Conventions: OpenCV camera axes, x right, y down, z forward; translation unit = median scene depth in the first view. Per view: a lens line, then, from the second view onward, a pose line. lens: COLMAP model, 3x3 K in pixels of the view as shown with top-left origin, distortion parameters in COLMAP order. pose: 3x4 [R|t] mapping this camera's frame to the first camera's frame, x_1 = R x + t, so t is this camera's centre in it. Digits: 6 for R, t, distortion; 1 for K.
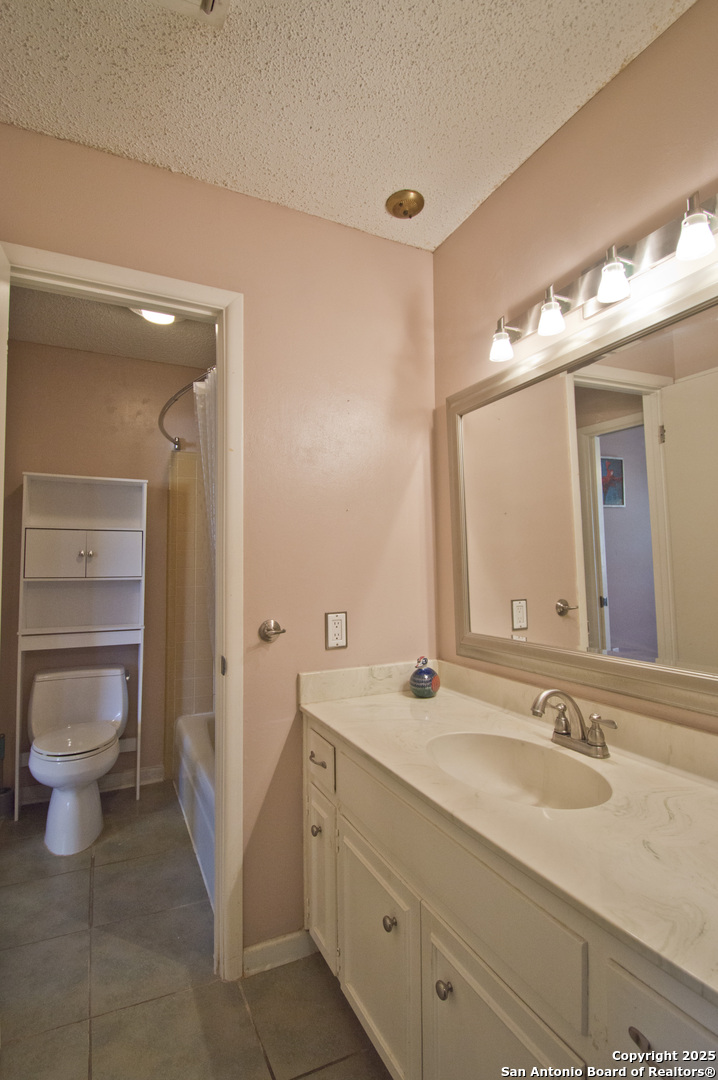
lens RADIAL K [[494.1, 0, 349.7], [0, 494.1, 536.8], [0, 0, 1]] dist [0.023637, -0.026782]
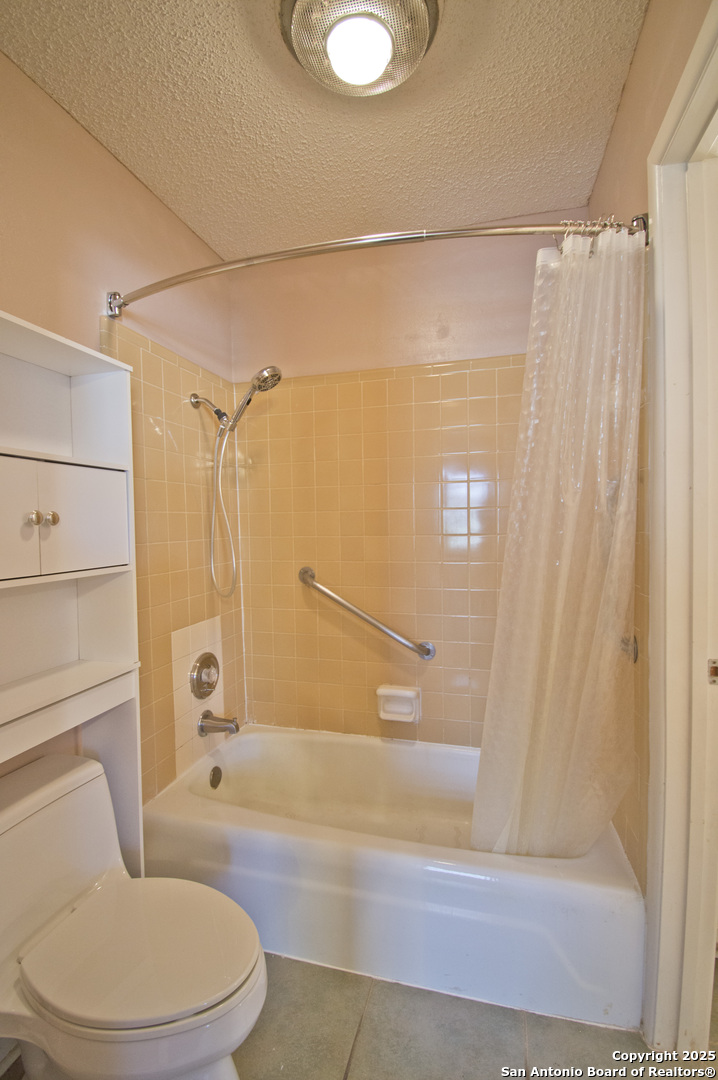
lens RADIAL K [[494.1, 0, 349.7], [0, 494.1, 536.8], [0, 0, 1]] dist [0.023637, -0.026782]
pose [[0.664093, -0.021380, 0.747344, -0.976056], [-0.042348, 0.996911, 0.066150, 0.016711], [-0.746450, -0.075578, 0.661136, 0.783827]]
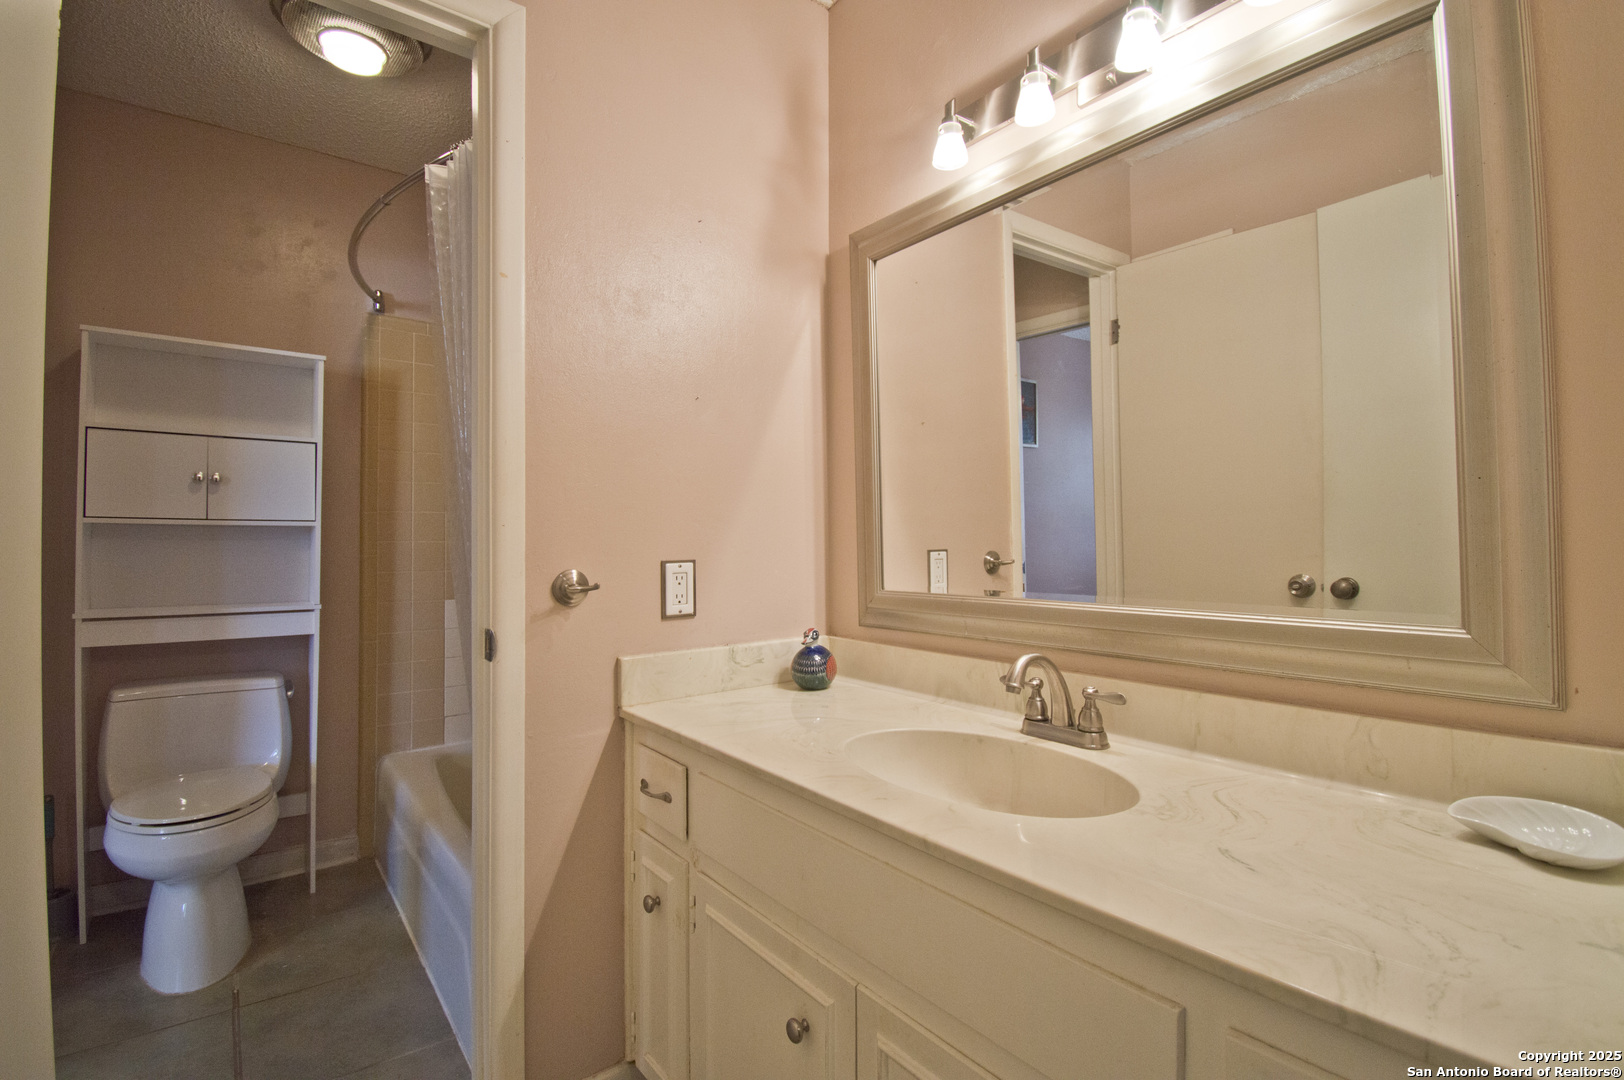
lens RADIAL K [[704.6, 0, 793.5], [0, 704.6, 528.1], [0, 0, 1]] dist [0.020090, -0.024836]
pose [[0.976528, 0.010547, 0.215130, -0.073143], [-0.018755, 0.999170, 0.036148, 0.072828], [-0.214570, -0.039334, 0.975916, 0.098033]]
